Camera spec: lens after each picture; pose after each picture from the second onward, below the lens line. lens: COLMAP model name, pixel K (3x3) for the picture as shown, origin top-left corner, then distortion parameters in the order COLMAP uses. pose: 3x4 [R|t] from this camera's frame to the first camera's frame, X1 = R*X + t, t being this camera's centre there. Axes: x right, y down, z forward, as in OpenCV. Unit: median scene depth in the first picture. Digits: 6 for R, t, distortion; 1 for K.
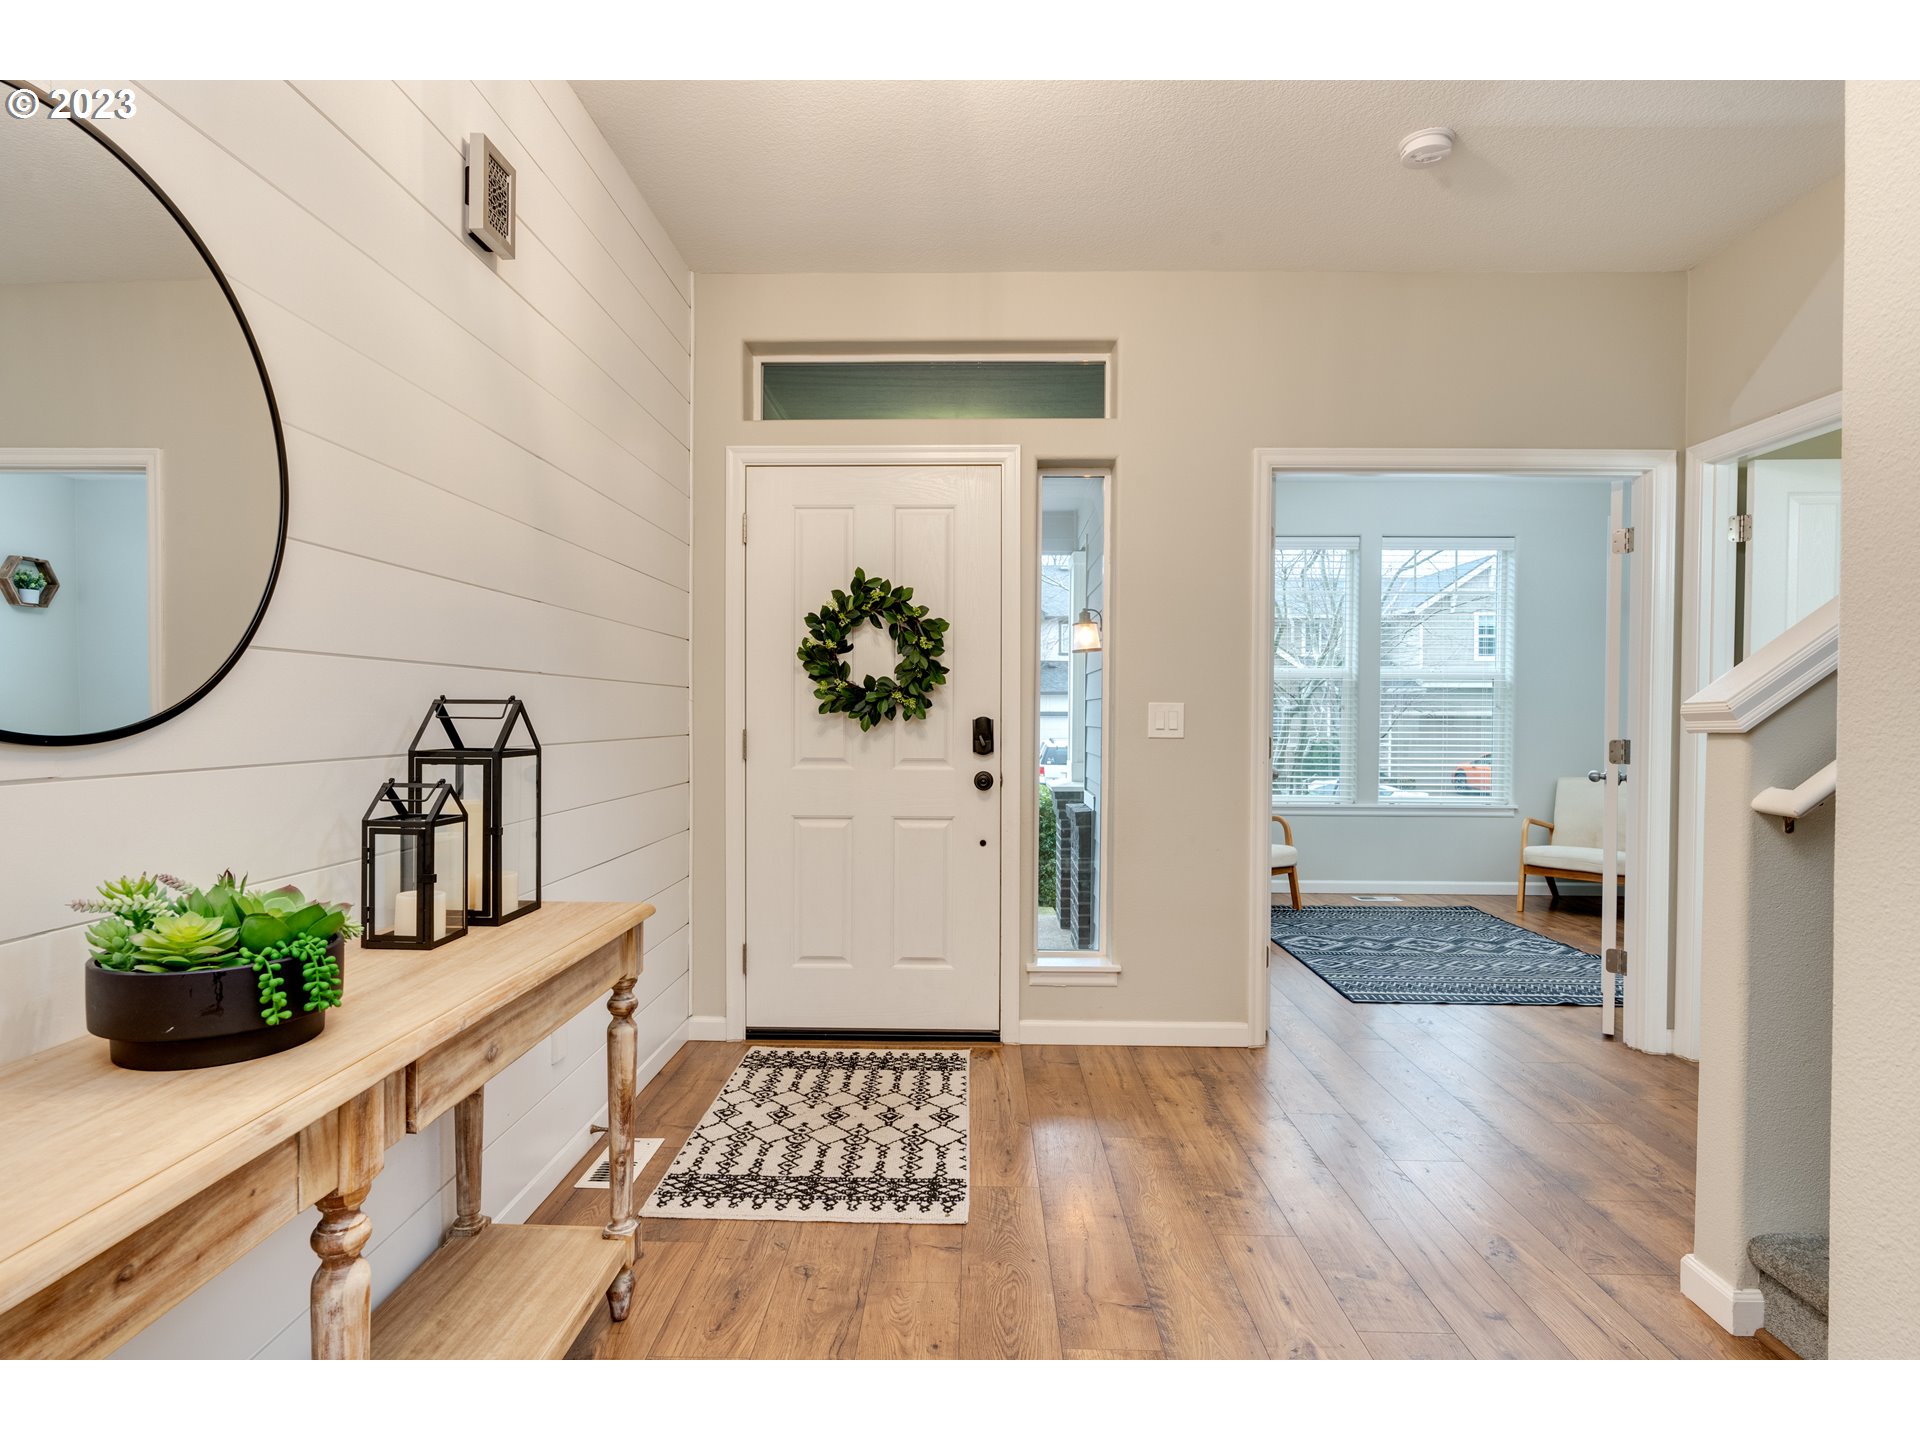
lens RADIAL K [[985.9, 0, 954.7], [0, 985.9, 728.2], [0, 0, 1]] dist [0.003375, 0.000210]
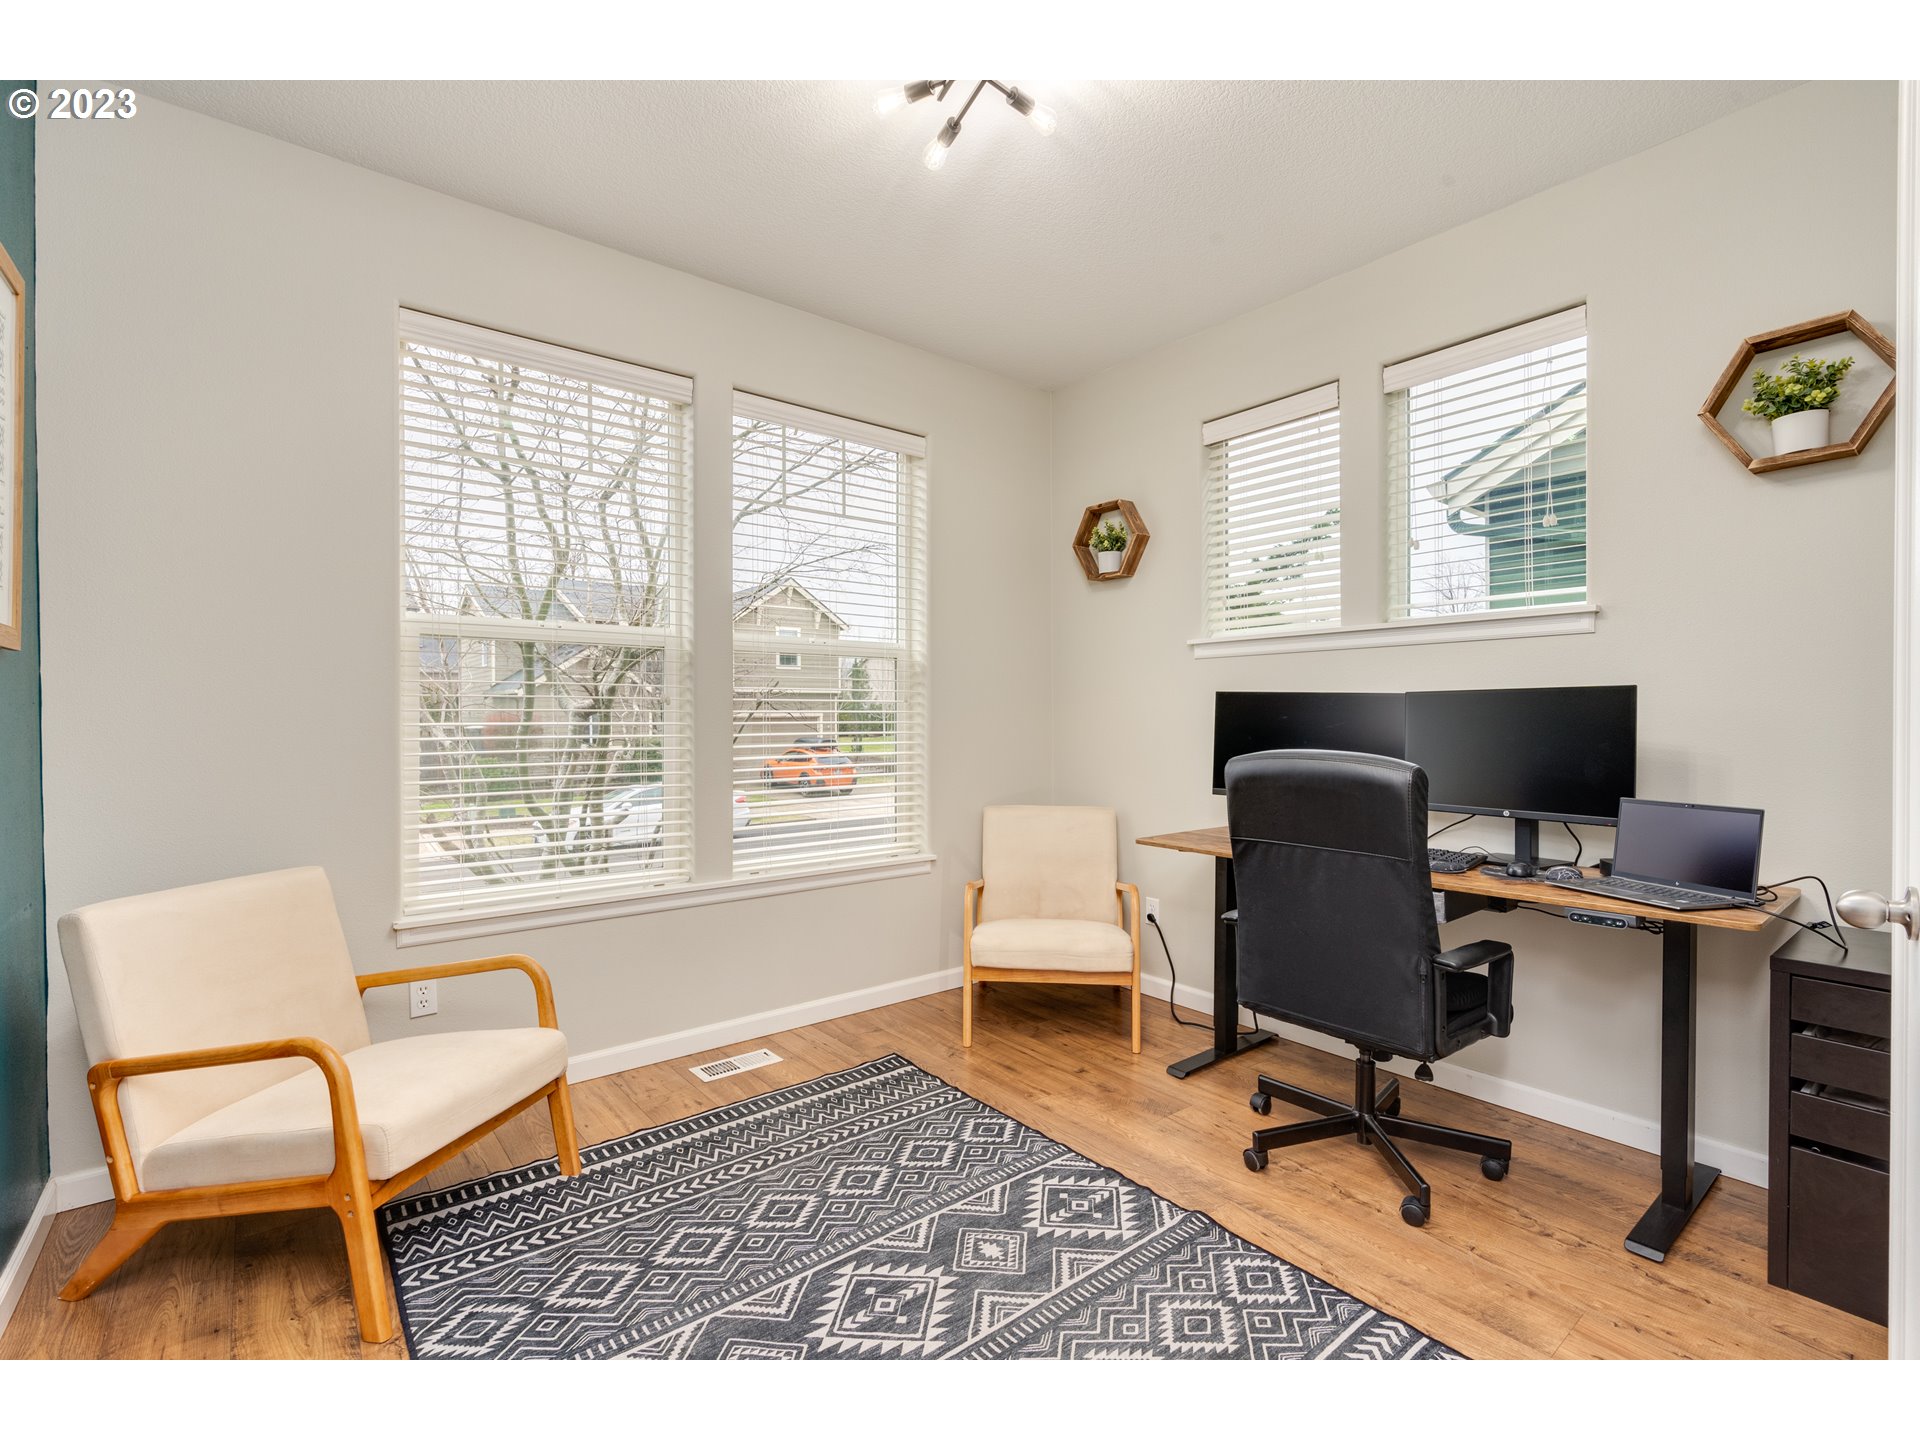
lens RADIAL K [[861.5, 0, 952.1], [0, 861.5, 728.5], [0, 0, 1]] dist [-0.000077, 0.000010]
pose [[0.766708, -0.014011, 0.641843, 0.216937], [0.014702, 0.999883, 0.004264, -0.005979], [-0.641828, 0.006167, 0.766824, 0.556125]]
